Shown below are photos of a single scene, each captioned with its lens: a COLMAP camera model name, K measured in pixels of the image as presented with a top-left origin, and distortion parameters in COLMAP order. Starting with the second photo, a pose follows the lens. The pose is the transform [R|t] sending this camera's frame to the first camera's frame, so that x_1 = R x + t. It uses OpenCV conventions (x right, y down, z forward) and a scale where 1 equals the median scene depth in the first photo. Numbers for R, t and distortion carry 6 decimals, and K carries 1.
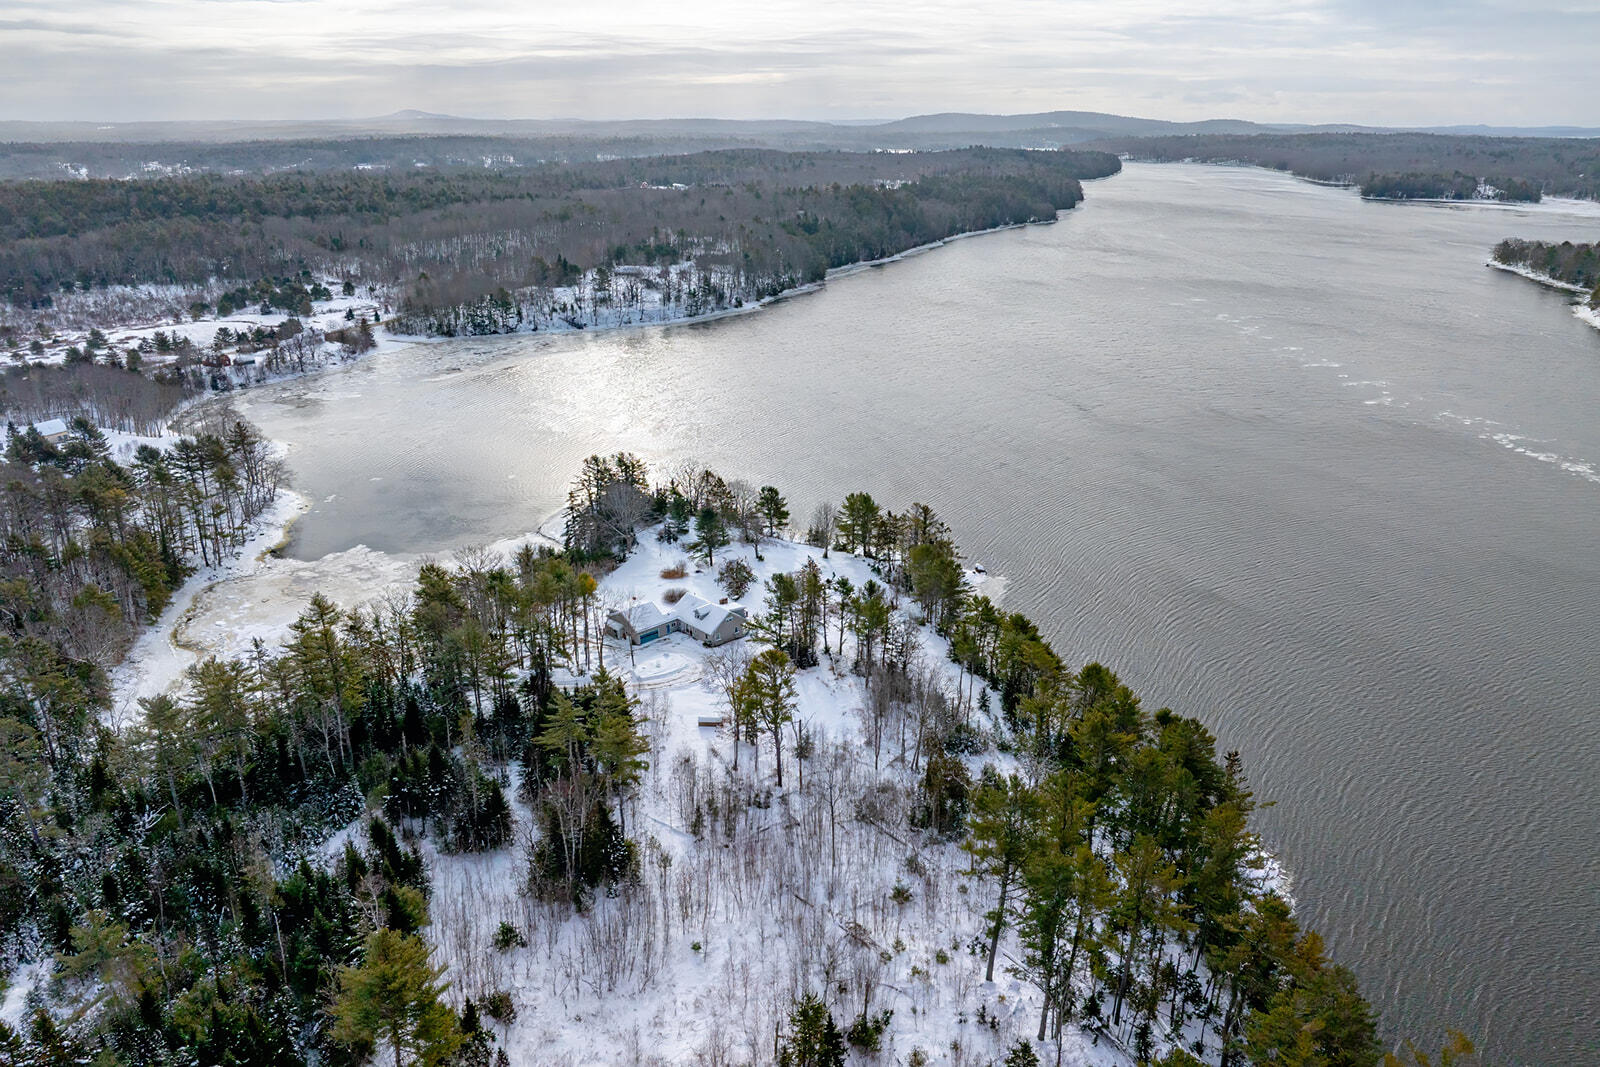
lens RADIAL K [[1135.4, 0, 803.3], [0, 1135.4, 502.6], [0, 0, 1]] dist [-0.033912, -0.001884]
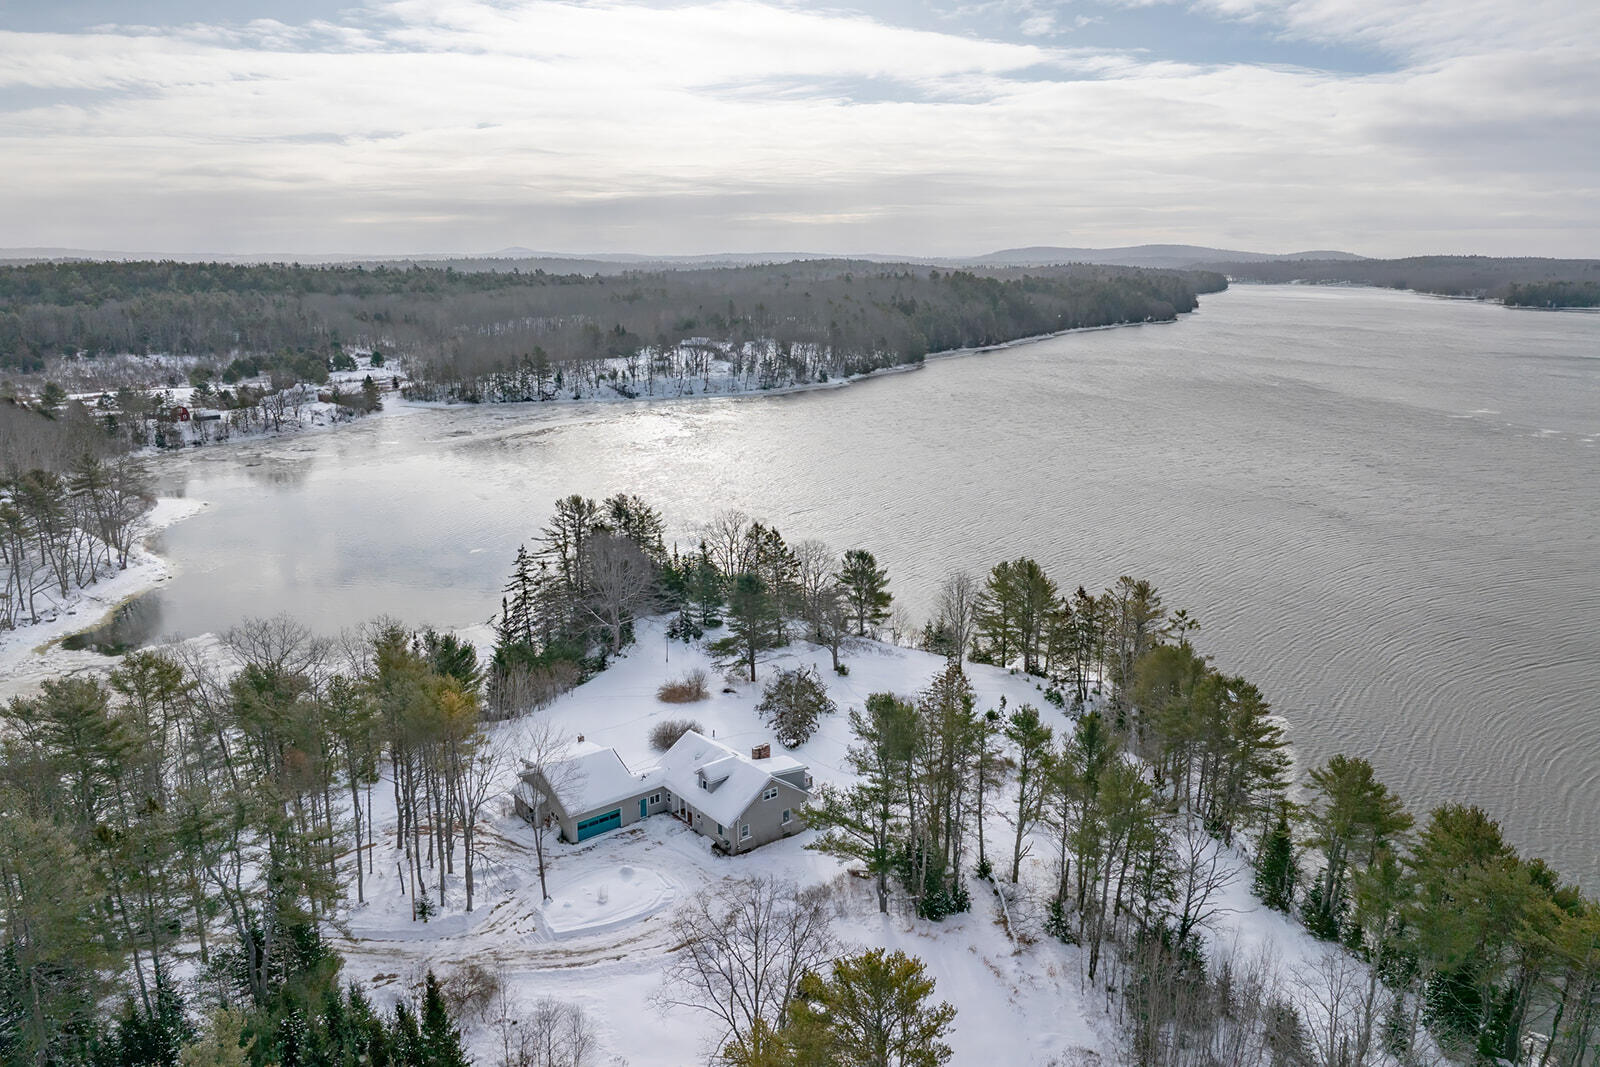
lens RADIAL K [[1135.4, 0, 803.3], [0, 1135.4, 502.6], [0, 0, 1]] dist [-0.033912, -0.001884]
pose [[0.997008, 0.016009, -0.075621, -0.006608], [-0.024591, 0.993182, -0.113953, 0.012918], [0.073281, 0.115472, 0.990604, 0.181341]]
